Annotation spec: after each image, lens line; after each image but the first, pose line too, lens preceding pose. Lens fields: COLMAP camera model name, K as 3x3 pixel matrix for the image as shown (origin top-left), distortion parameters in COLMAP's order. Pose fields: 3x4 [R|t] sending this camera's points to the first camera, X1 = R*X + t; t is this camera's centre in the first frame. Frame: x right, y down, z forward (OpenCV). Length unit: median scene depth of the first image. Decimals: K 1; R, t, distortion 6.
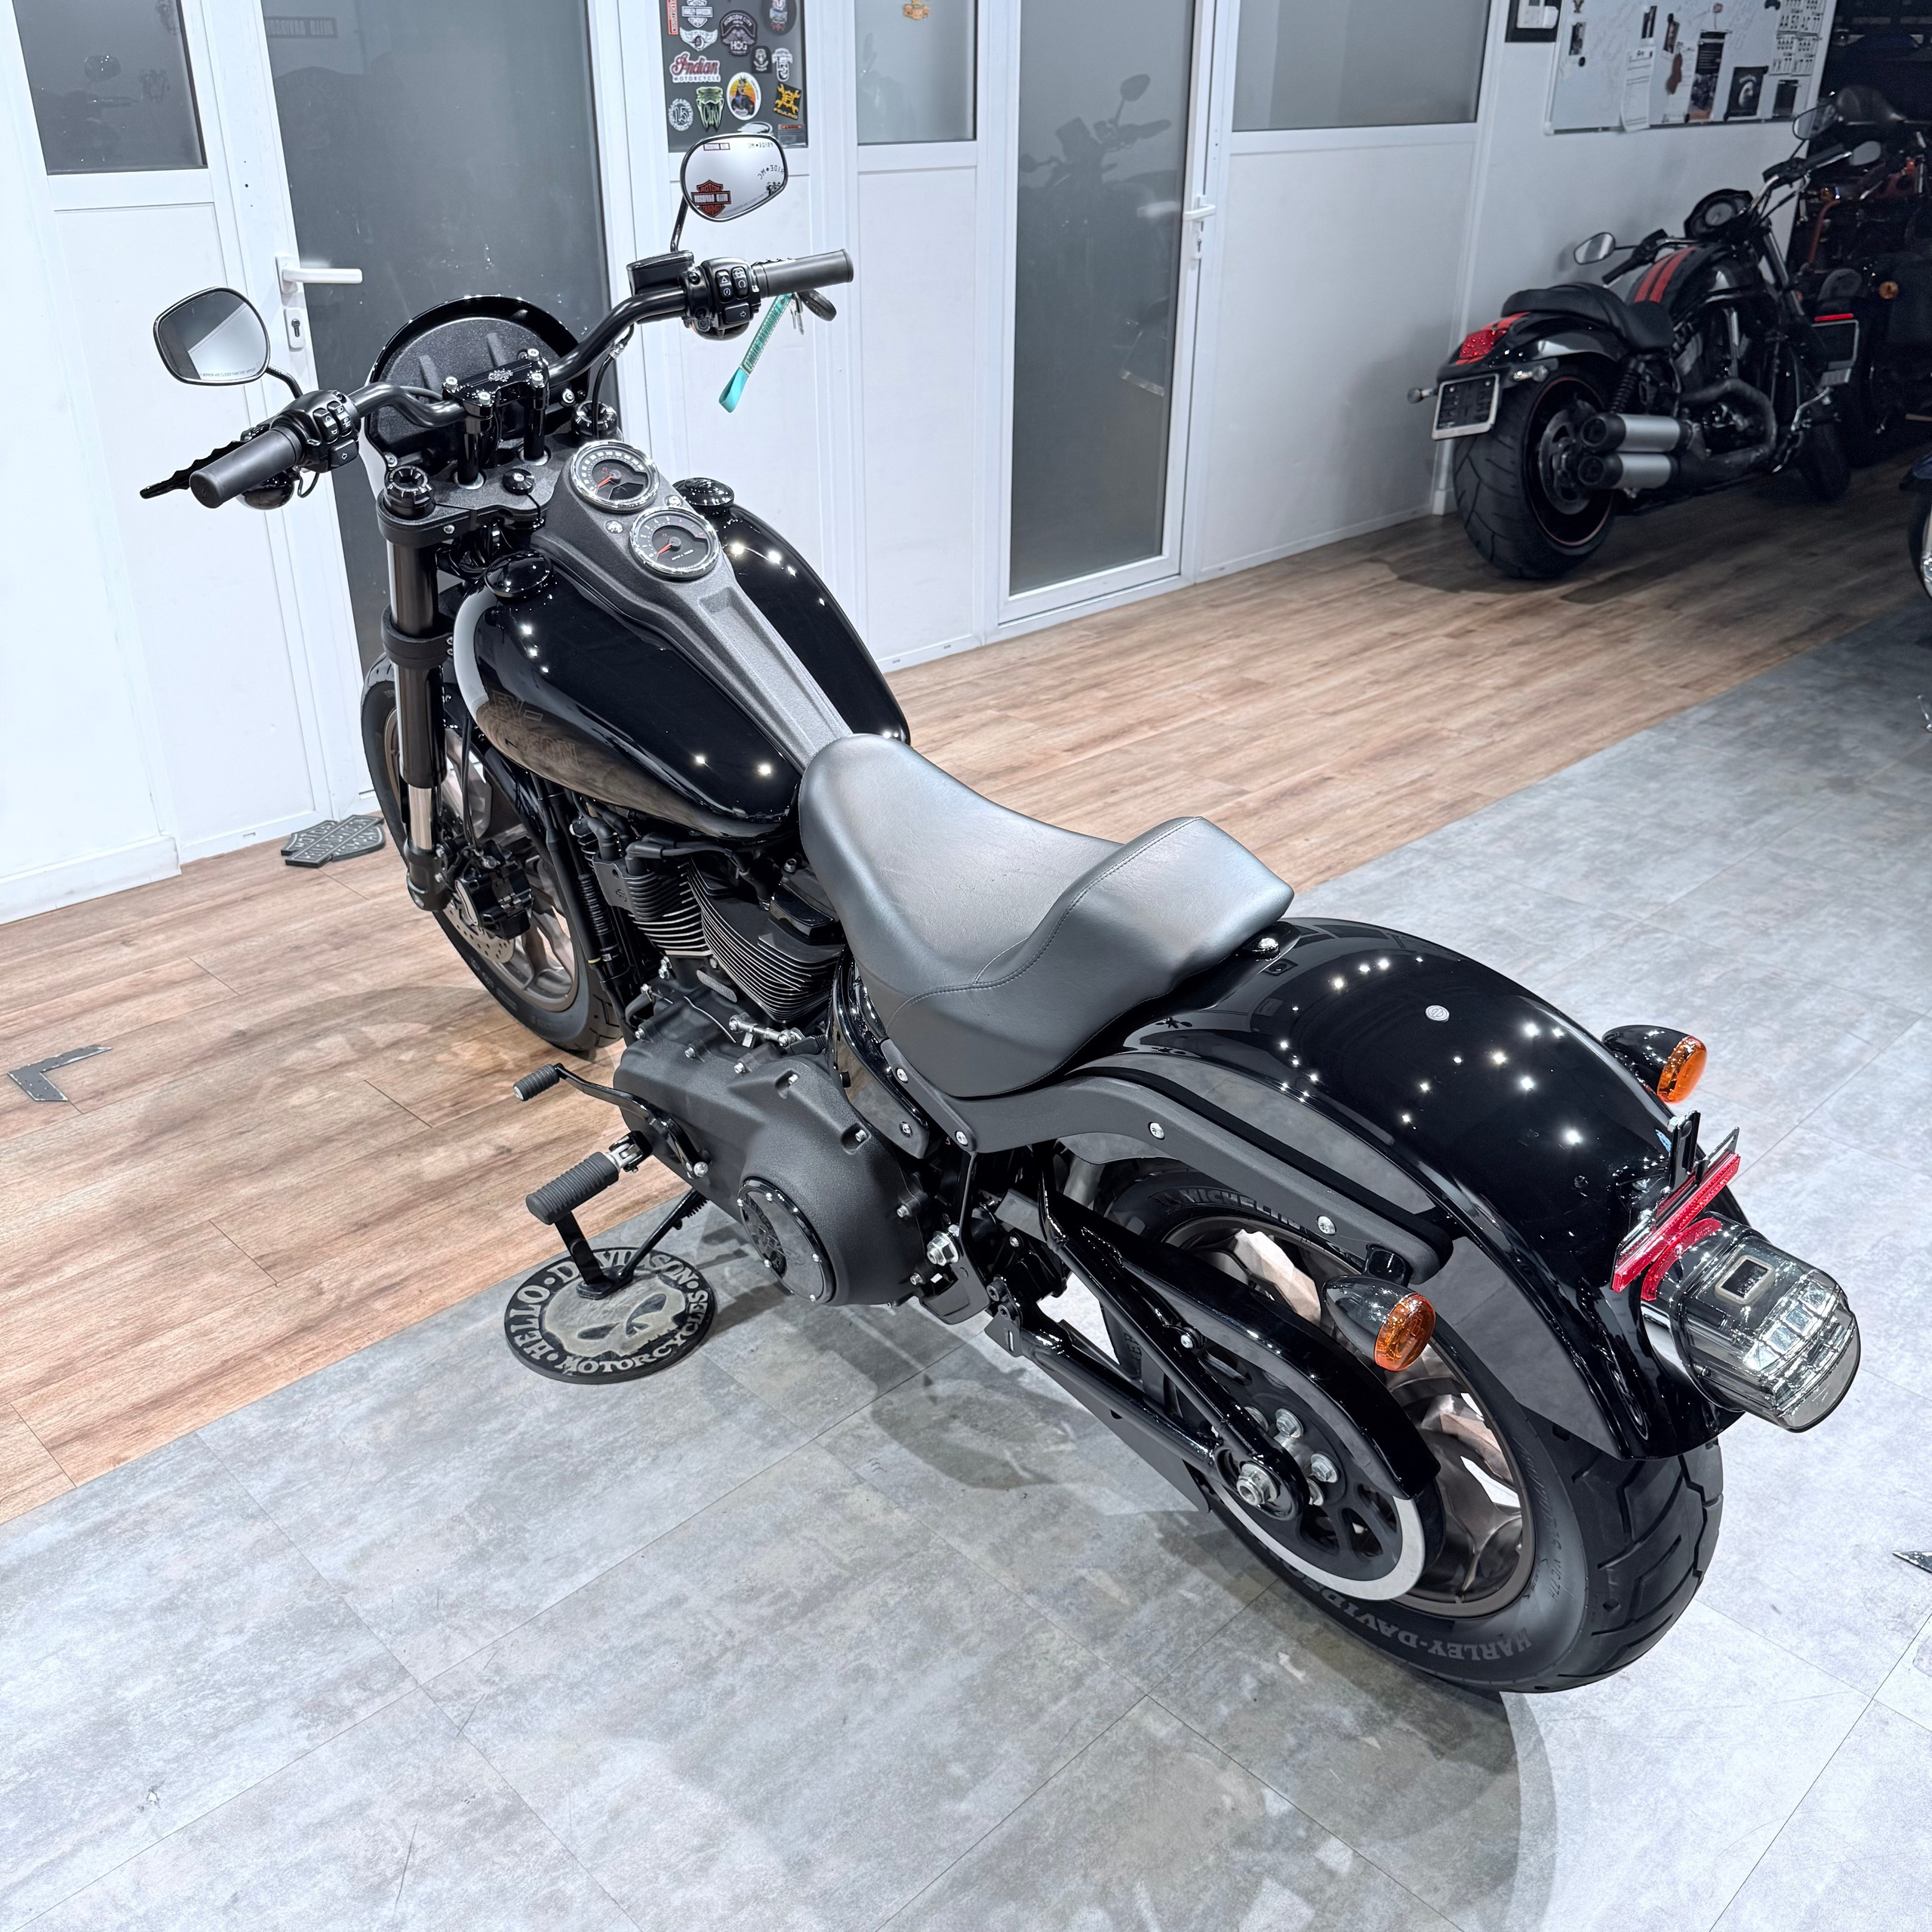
lens RADIAL K [[1807.6, 0, 960.4], [0, 1807.6, 966.1], [0, 0, 1]] dist [0.122473, -0.229334]
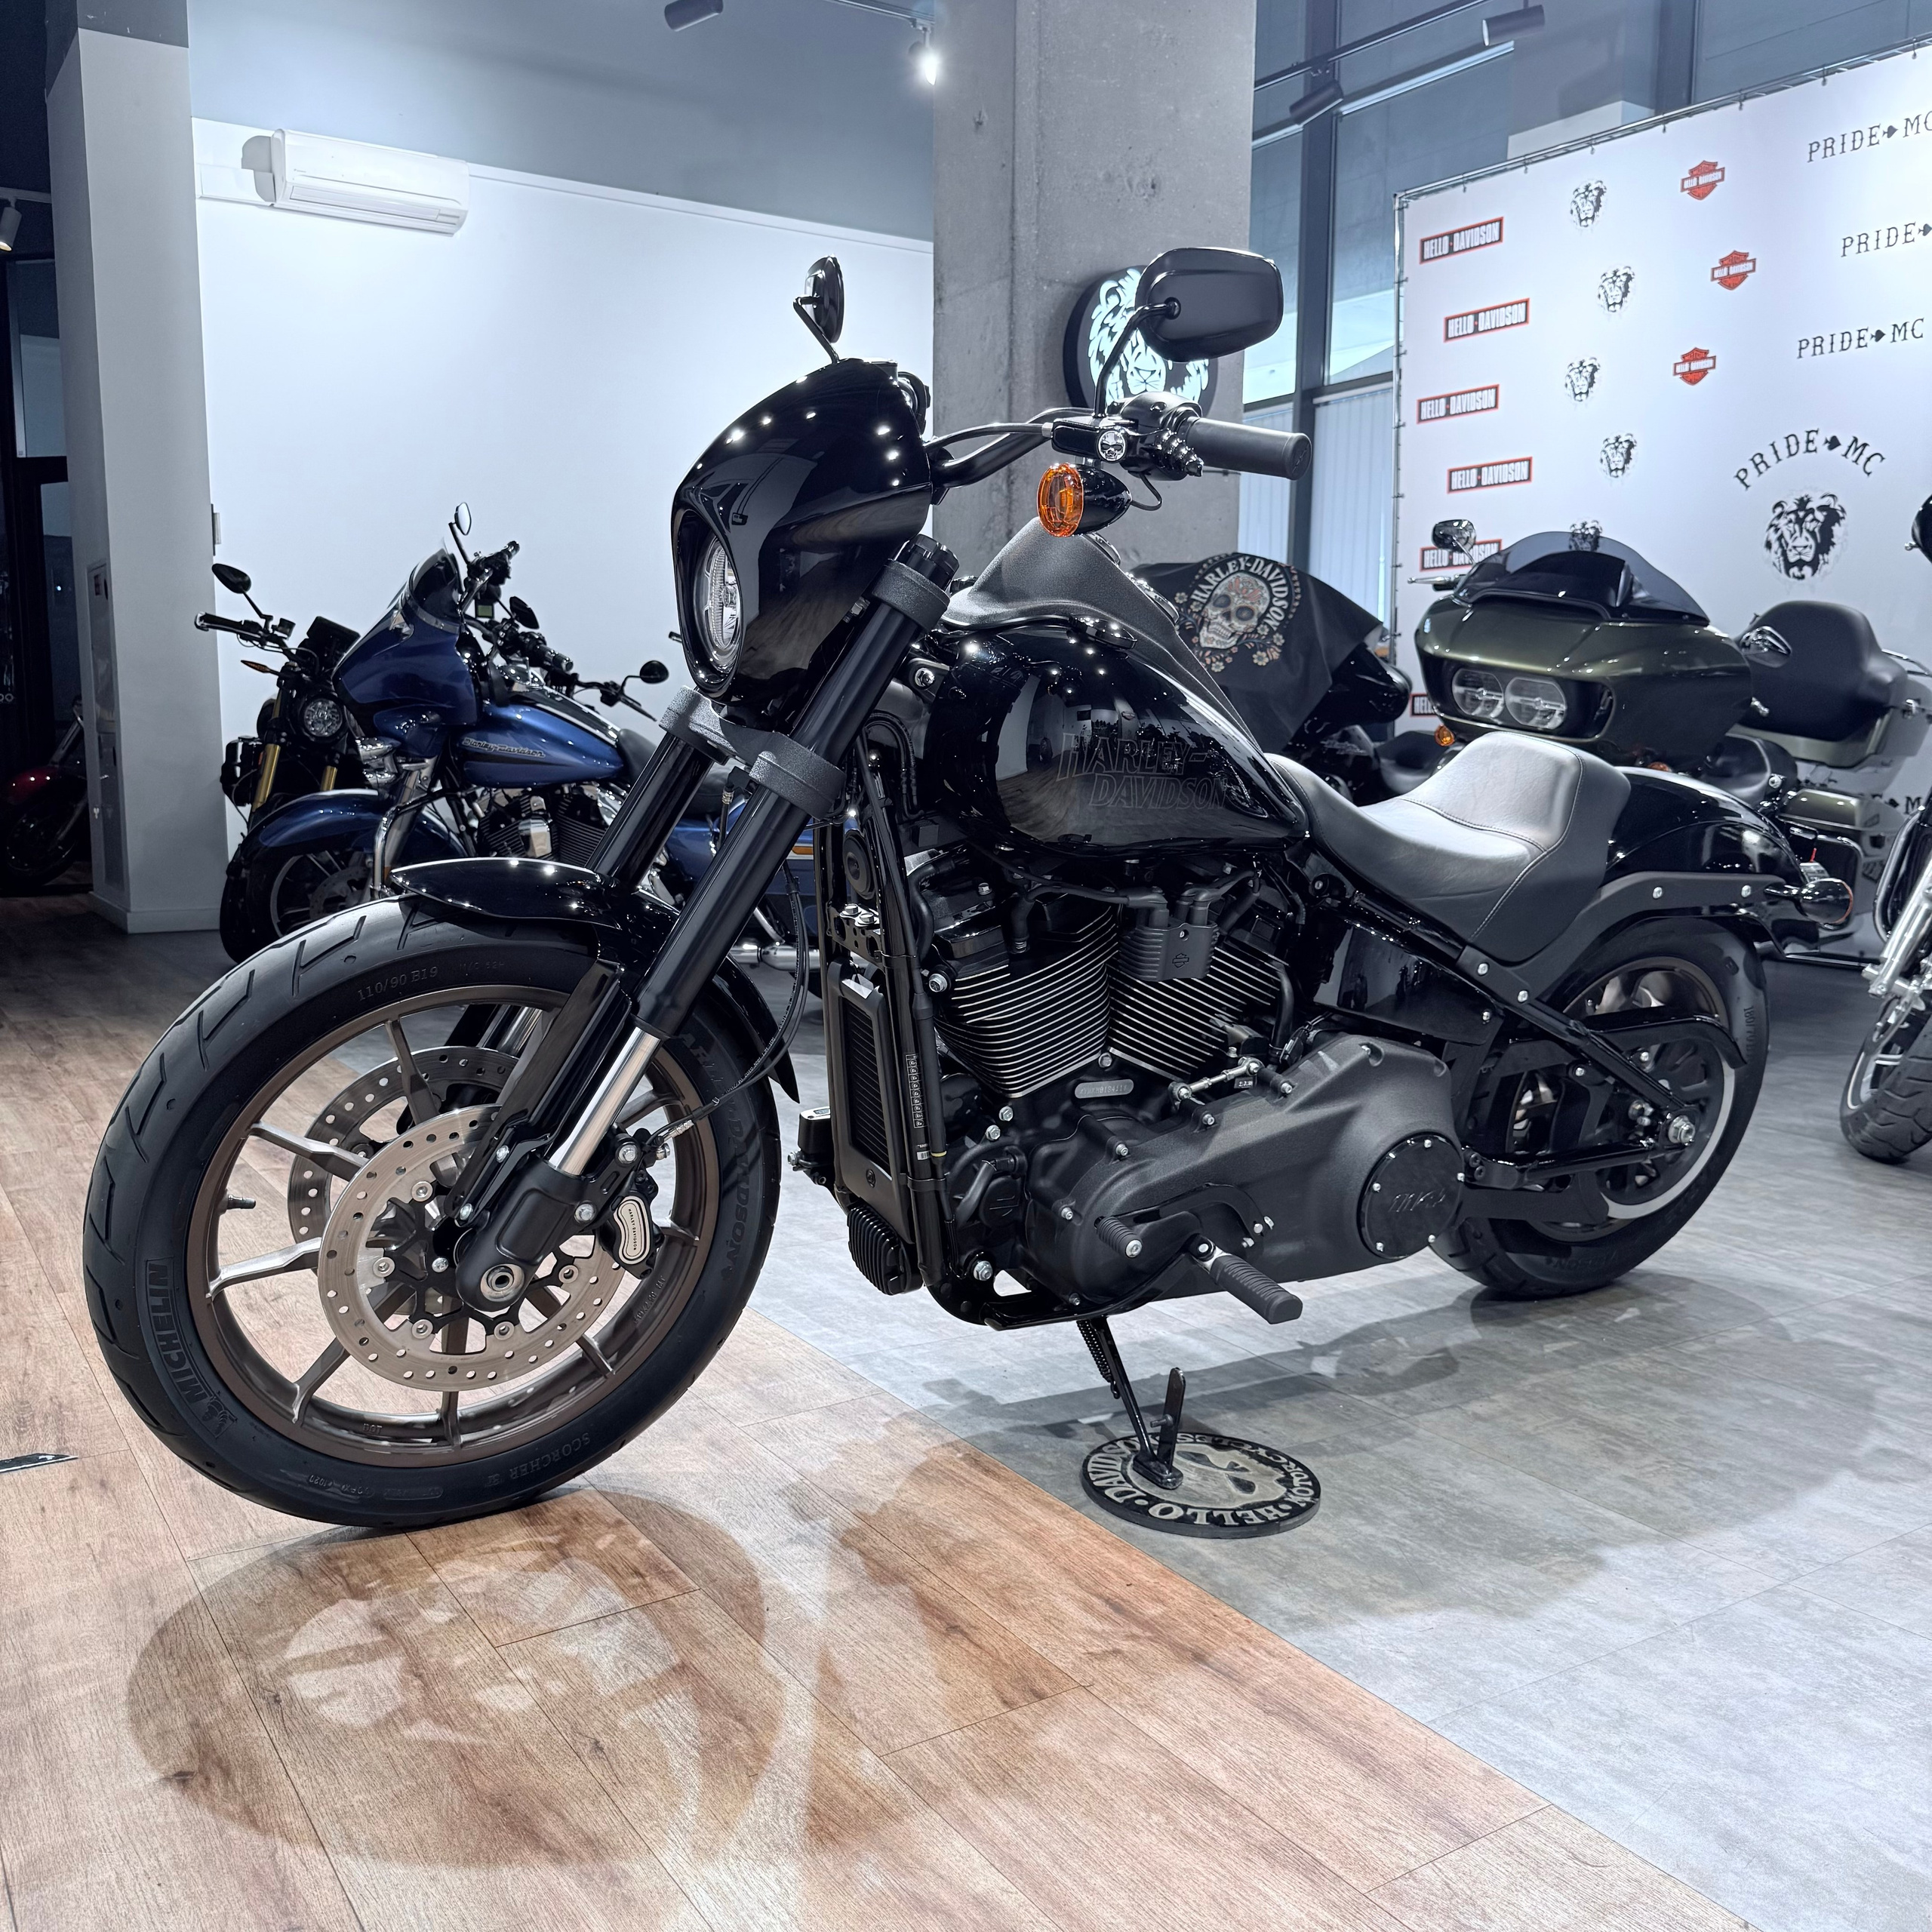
lens RADIAL K [[1803.1, 0, 955.5], [0, 1803.1, 969.1], [0, 0, 1]] dist [0.132380, -0.255234]
pose [[0.210093, -0.136169, 0.968152, -1.007697], [0.433219, 0.900696, 0.032671, -0.105488], [-0.876460, 0.412558, 0.248221, 0.779686]]
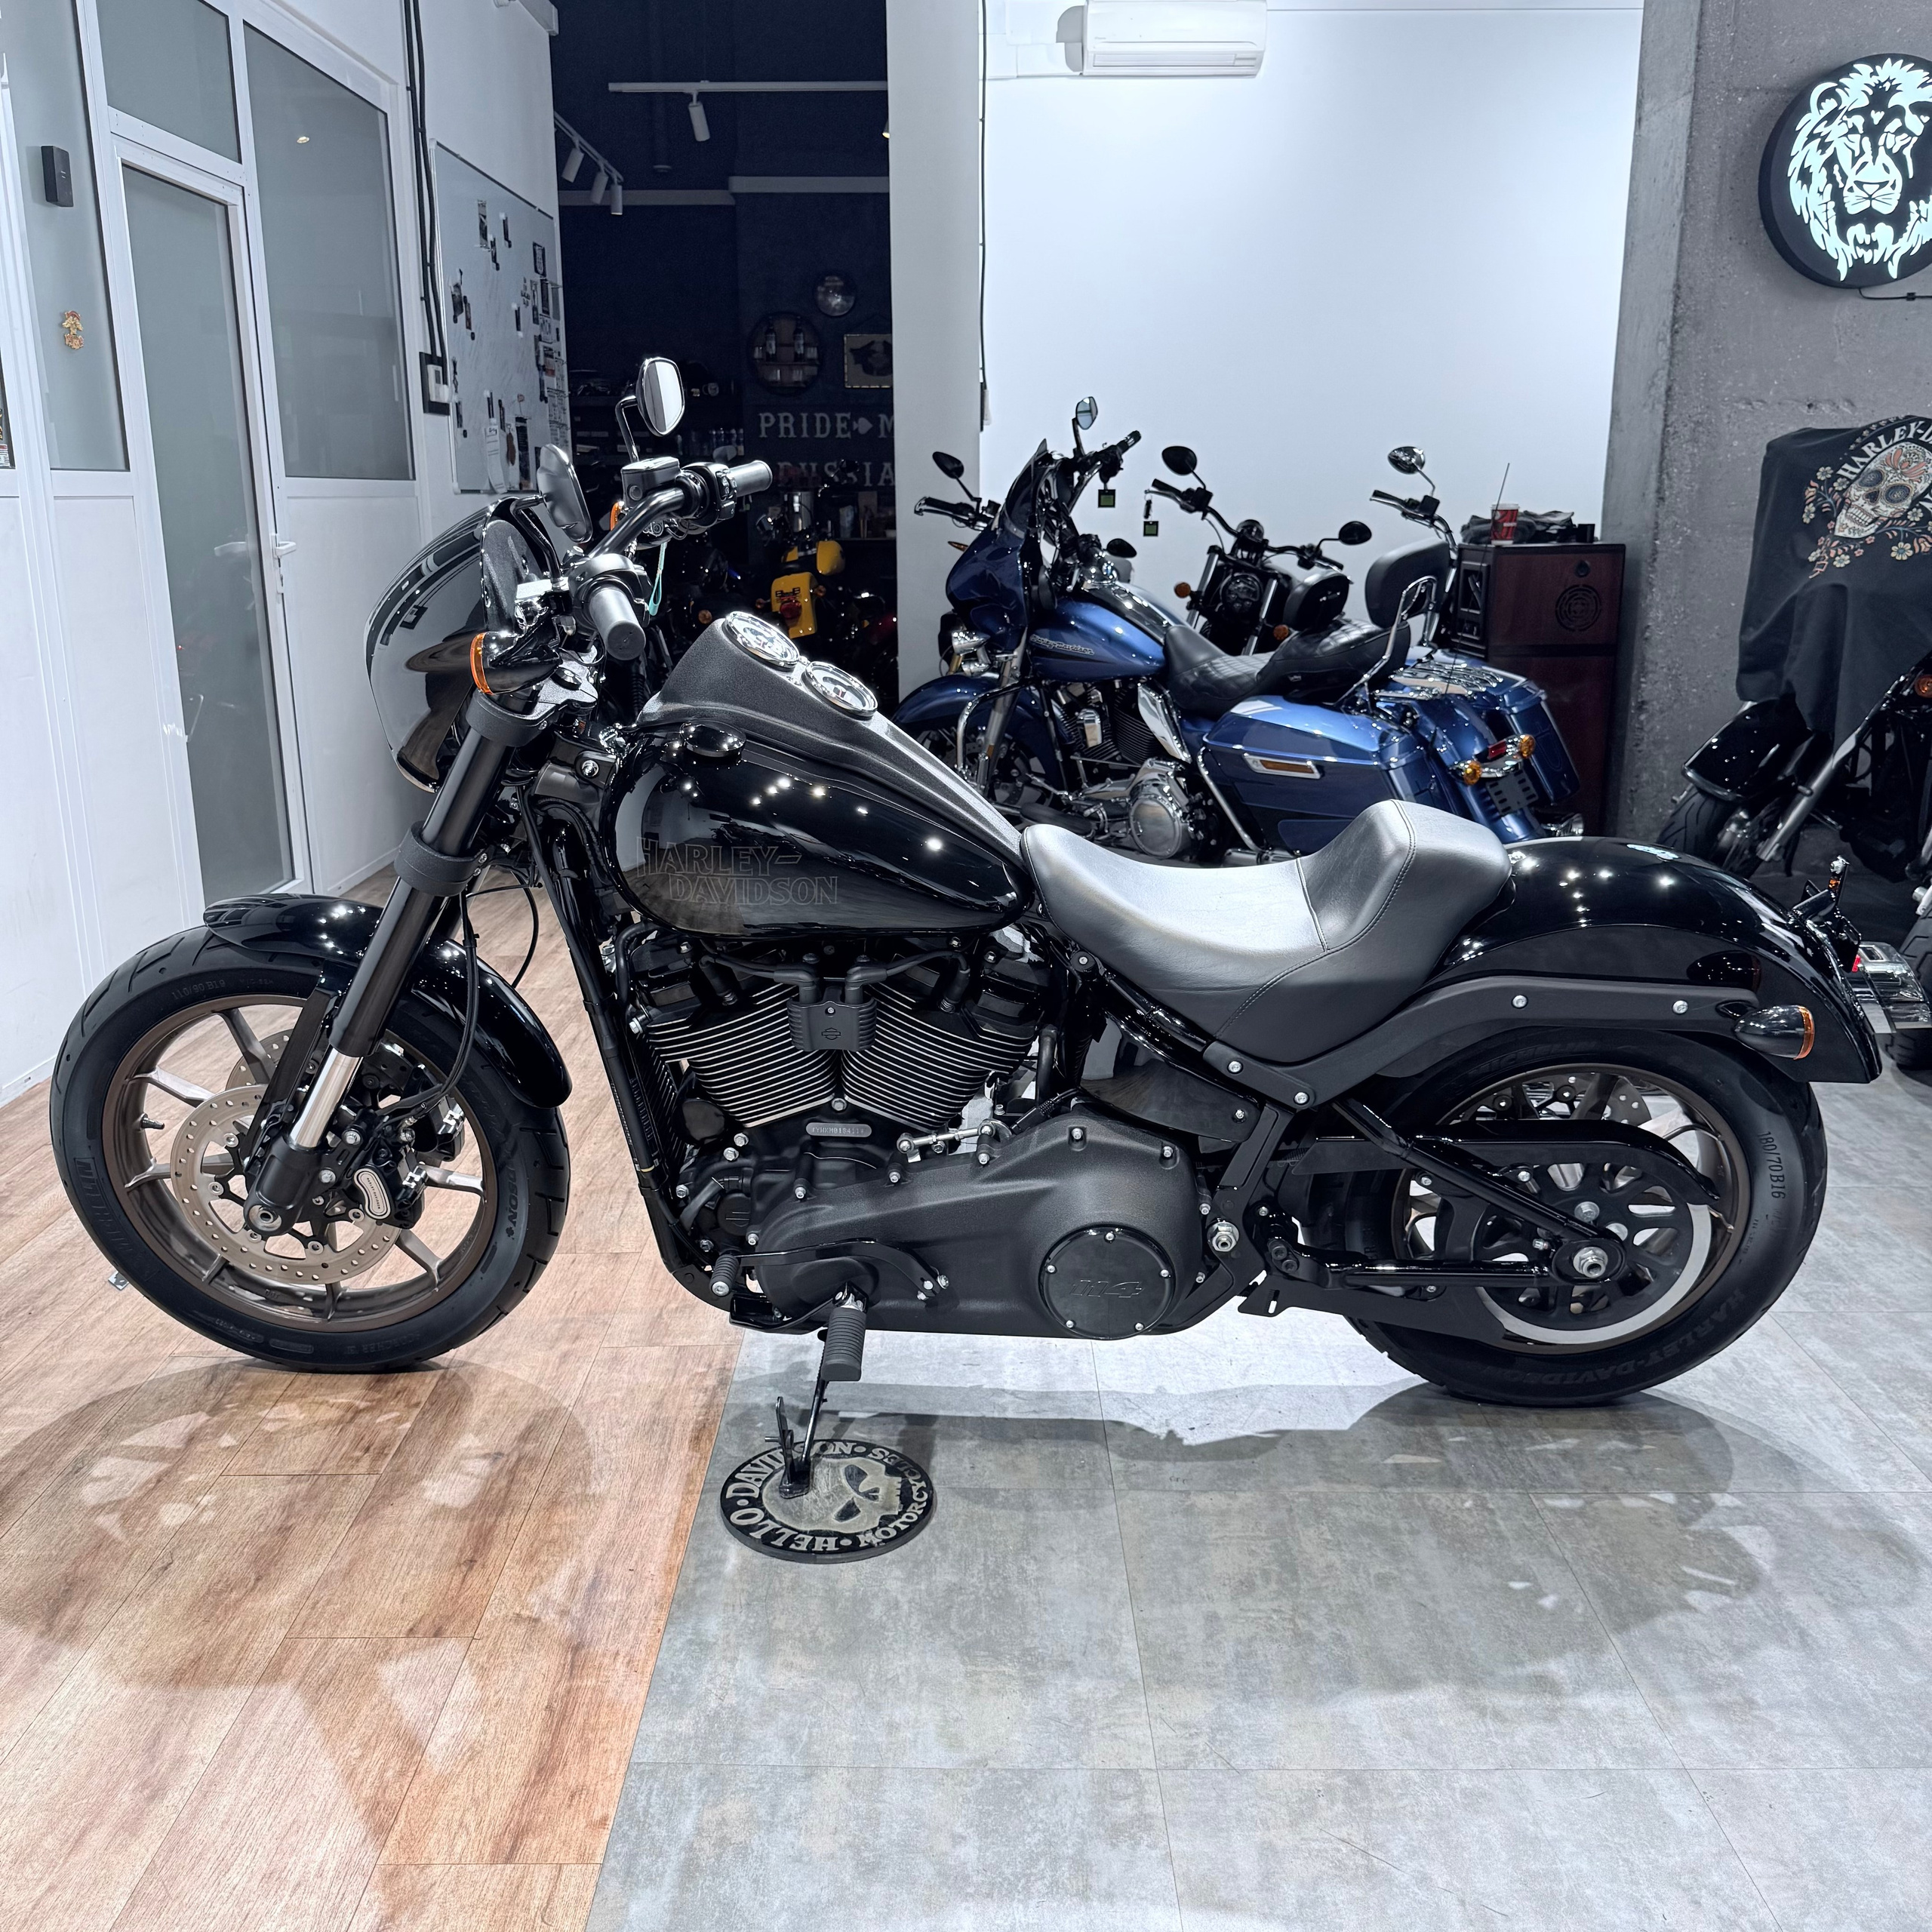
lens RADIAL K [[1807.5, 0, 954.5], [0, 1807.5, 964.8], [0, 0, 1]] dist [0.092181, -0.145693]
pose [[0.709117, -0.186365, 0.680015, -0.734374], [0.324490, 0.942493, -0.080077, 0.024446], [-0.625986, 0.277442, 0.728812, 0.183935]]
